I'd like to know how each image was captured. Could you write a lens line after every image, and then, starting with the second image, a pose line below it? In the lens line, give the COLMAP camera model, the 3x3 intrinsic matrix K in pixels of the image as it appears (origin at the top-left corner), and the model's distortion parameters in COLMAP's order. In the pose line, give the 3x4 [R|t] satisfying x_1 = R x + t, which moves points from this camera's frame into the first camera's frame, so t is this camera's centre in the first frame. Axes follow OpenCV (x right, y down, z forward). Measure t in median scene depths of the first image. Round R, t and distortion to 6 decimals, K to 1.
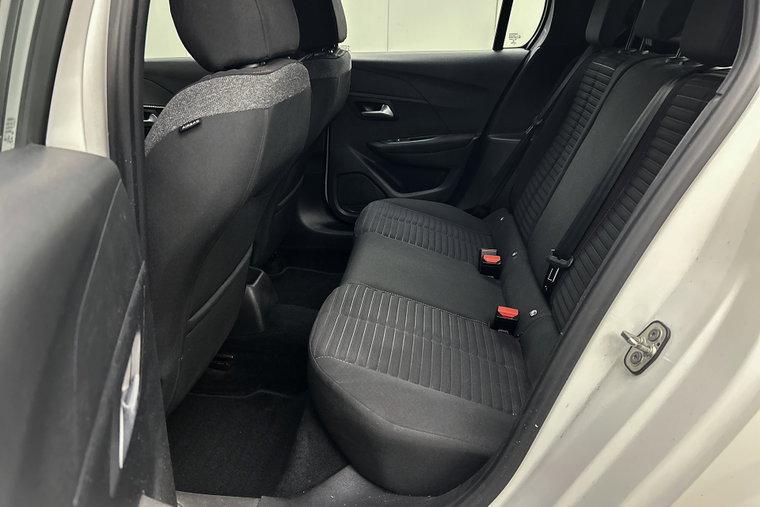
lens RADIAL K [[578.6, 0, 385.5], [0, 578.6, 258.3], [0, 0, 1]] dist [0.053906, -0.057173]
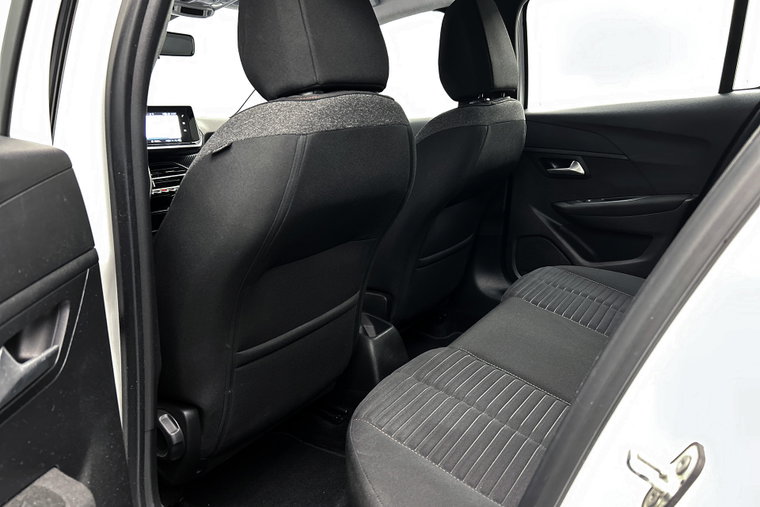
lens RADIAL K [[578.6, 0, 381.6], [0, 578.6, 251.9], [0, 0, 1]] dist [0.053906, -0.057173]
pose [[0.885835, 0.062002, -0.459840, 0.163856], [-0.127584, 0.985380, -0.112914, 0.009769], [0.446116, 0.158691, 0.880794, 0.118151]]
